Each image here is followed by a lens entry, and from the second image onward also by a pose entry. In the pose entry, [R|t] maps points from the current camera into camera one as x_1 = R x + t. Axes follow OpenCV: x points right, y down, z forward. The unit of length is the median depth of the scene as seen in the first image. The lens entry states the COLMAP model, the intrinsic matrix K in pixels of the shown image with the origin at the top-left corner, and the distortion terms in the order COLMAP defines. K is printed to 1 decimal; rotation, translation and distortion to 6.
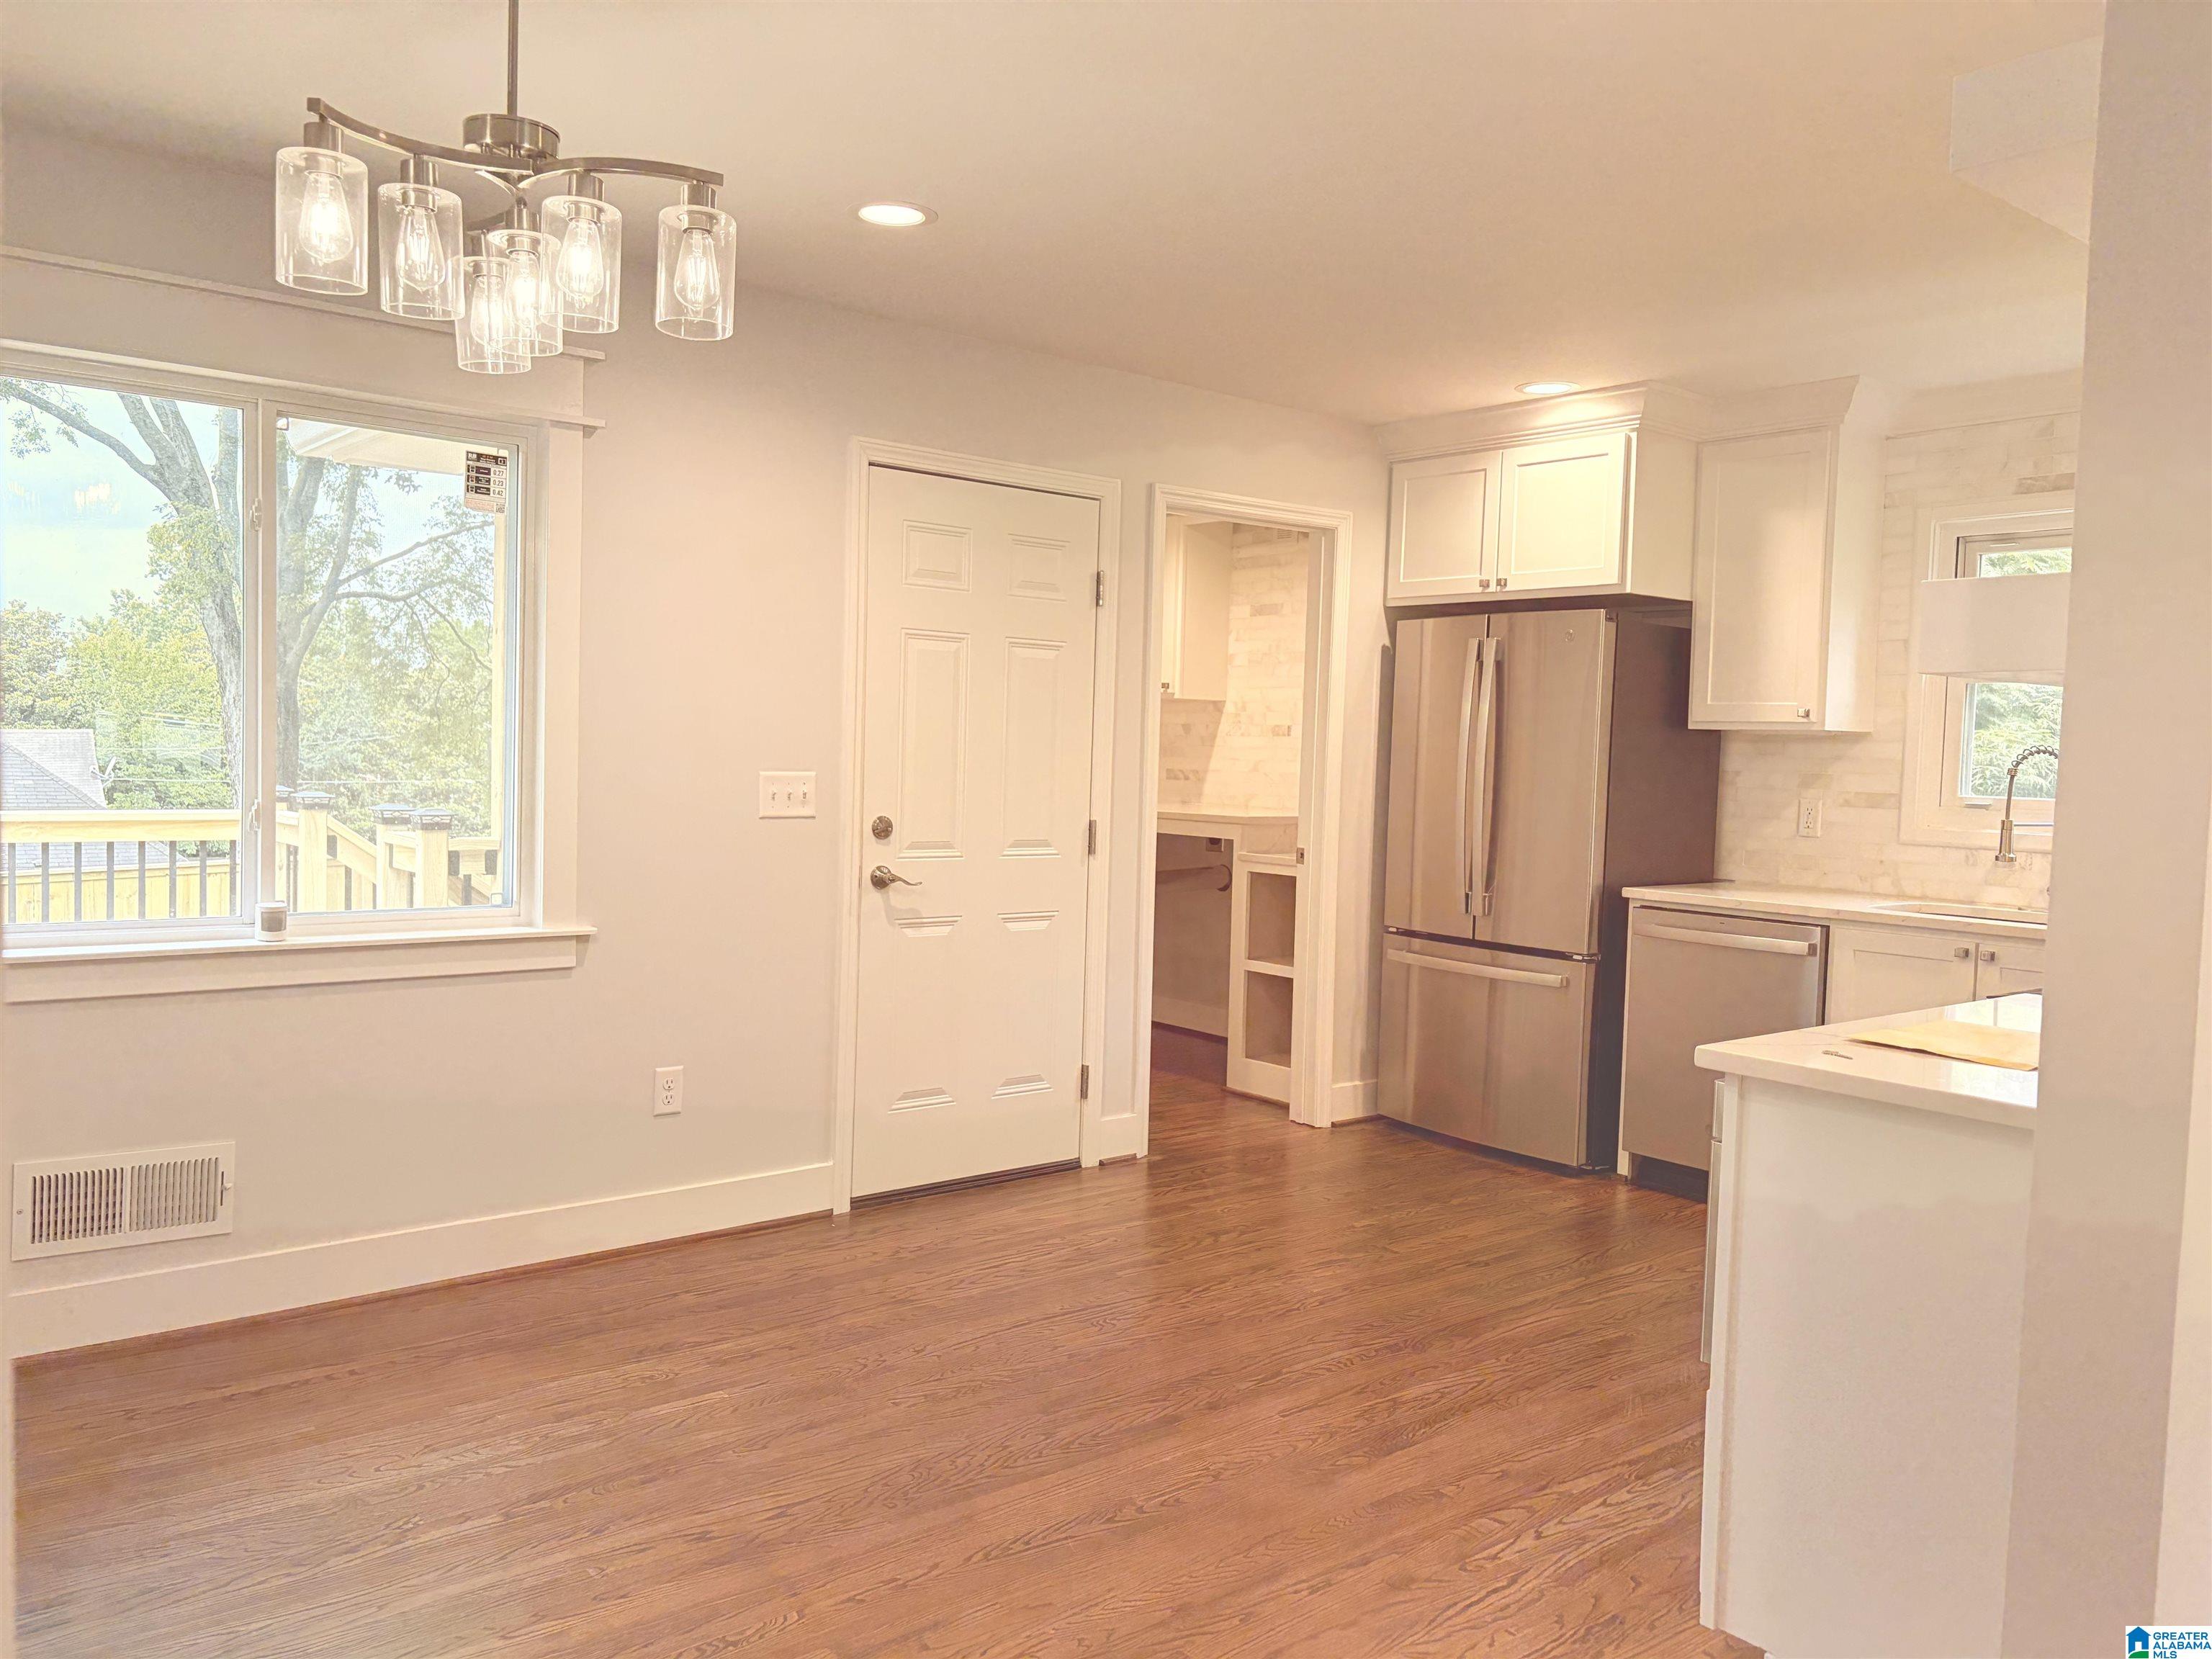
lens RADIAL K [[1655.1, 0, 1112.3], [0, 1655.1, 815.4], [0, 0, 1]] dist [0.025959, -0.026533]
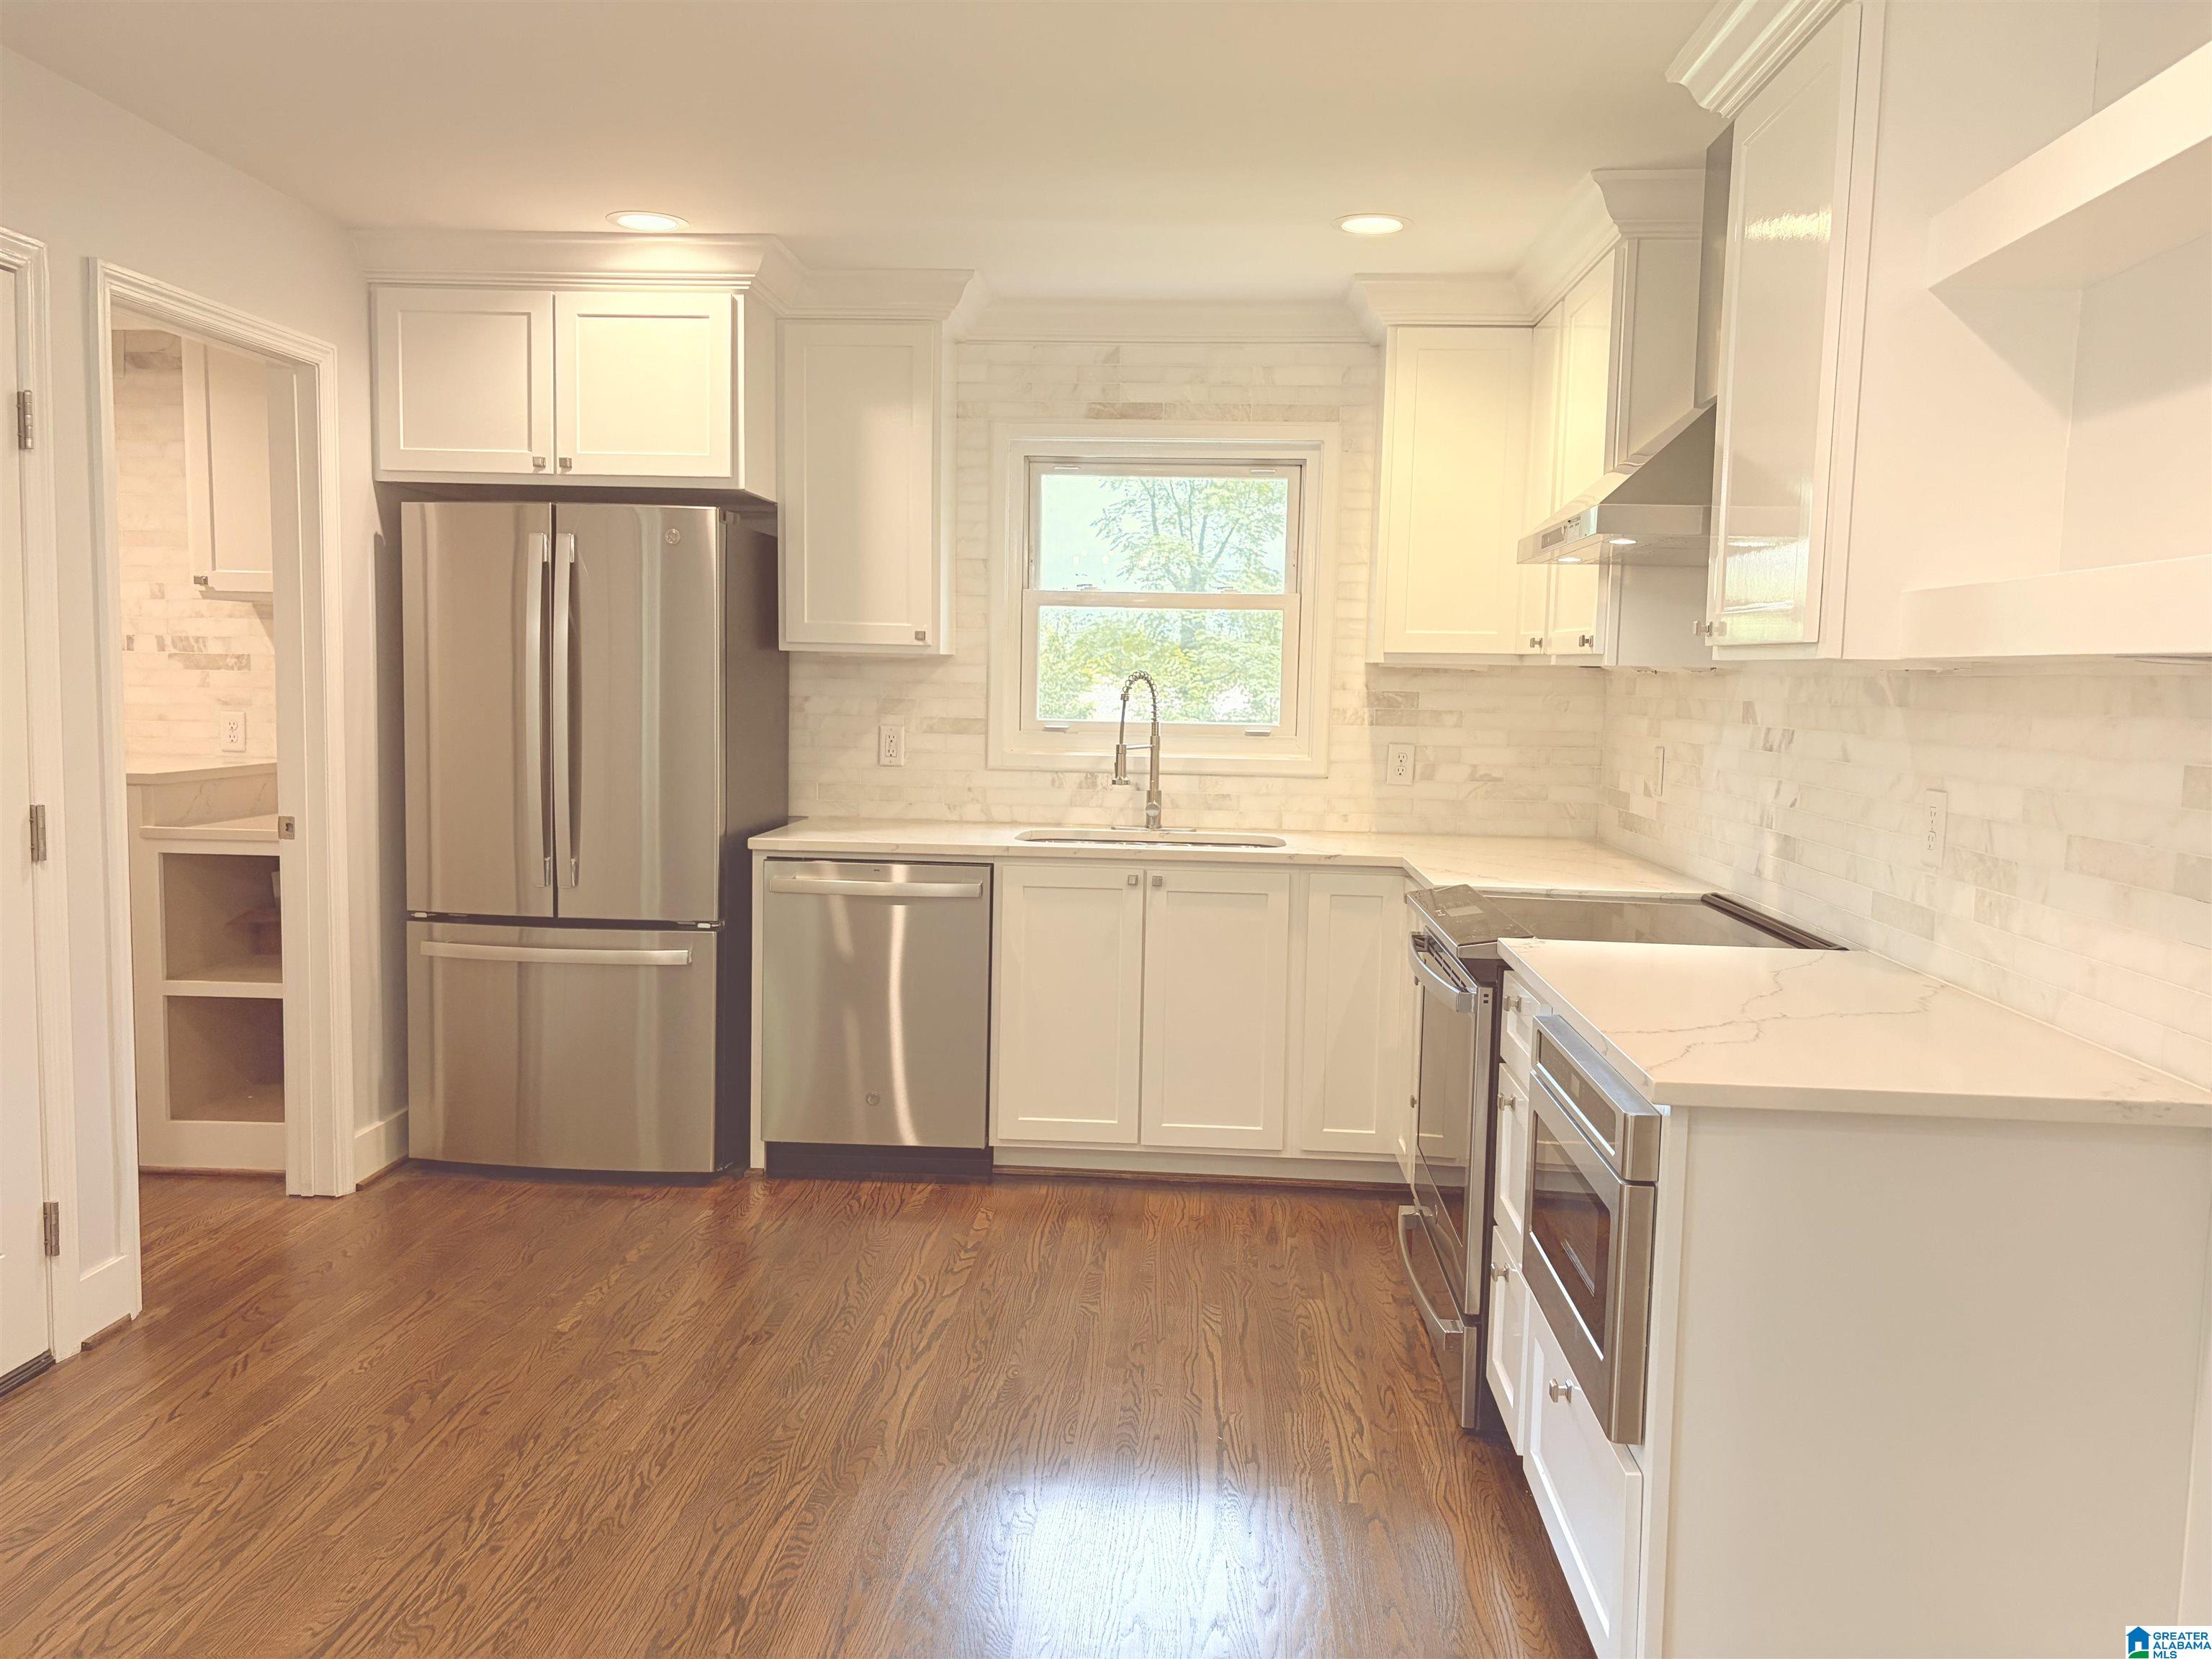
lens RADIAL K [[1655.1, 0, 1112.3], [0, 1655.1, 815.4], [0, 0, 1]] dist [0.025959, -0.026533]
pose [[0.676731, -0.075898, 0.732307, -0.185423], [0.030062, 0.996691, 0.075519, -0.026612], [-0.735616, -0.029091, 0.676774, 0.282165]]
